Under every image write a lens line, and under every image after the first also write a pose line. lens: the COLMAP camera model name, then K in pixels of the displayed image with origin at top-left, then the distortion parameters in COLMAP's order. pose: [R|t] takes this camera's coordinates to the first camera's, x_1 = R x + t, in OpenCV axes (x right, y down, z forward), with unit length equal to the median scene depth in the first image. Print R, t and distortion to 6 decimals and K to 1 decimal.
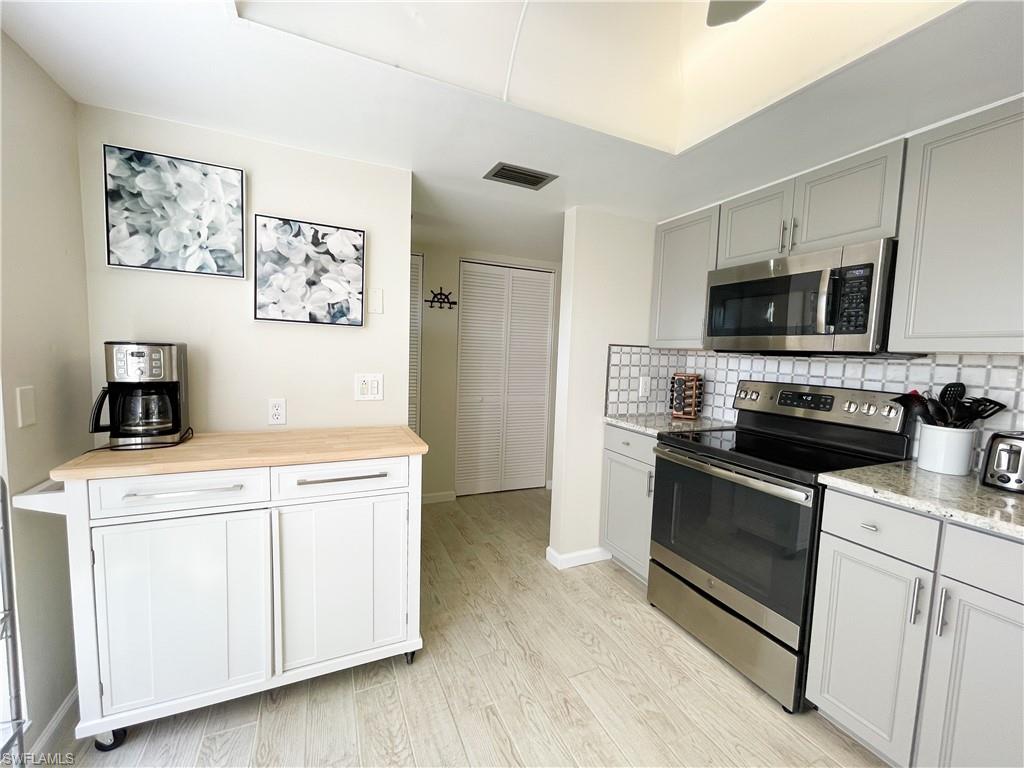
lens RADIAL K [[416.8, 0, 512.0], [0, 416.8, 384.6], [0, 0, 1]] dist [0.000028, -0.000032]
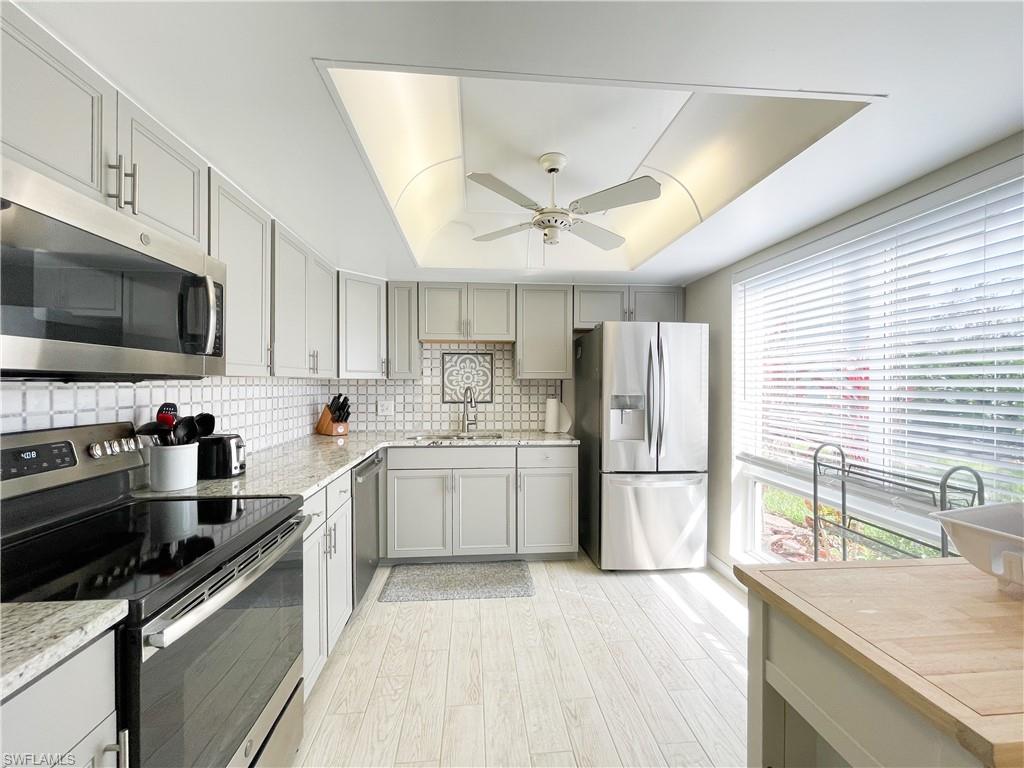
lens RADIAL K [[416.8, 0, 511.5], [0, 416.8, 383.3], [0, 0, 1]] dist [0.000028, -0.000032]
pose [[-0.941521, -0.033376, 0.335297, -0.088142], [-0.004741, 0.996296, 0.085861, -0.122910], [-0.336921, 0.079250, -0.938192, 1.400195]]
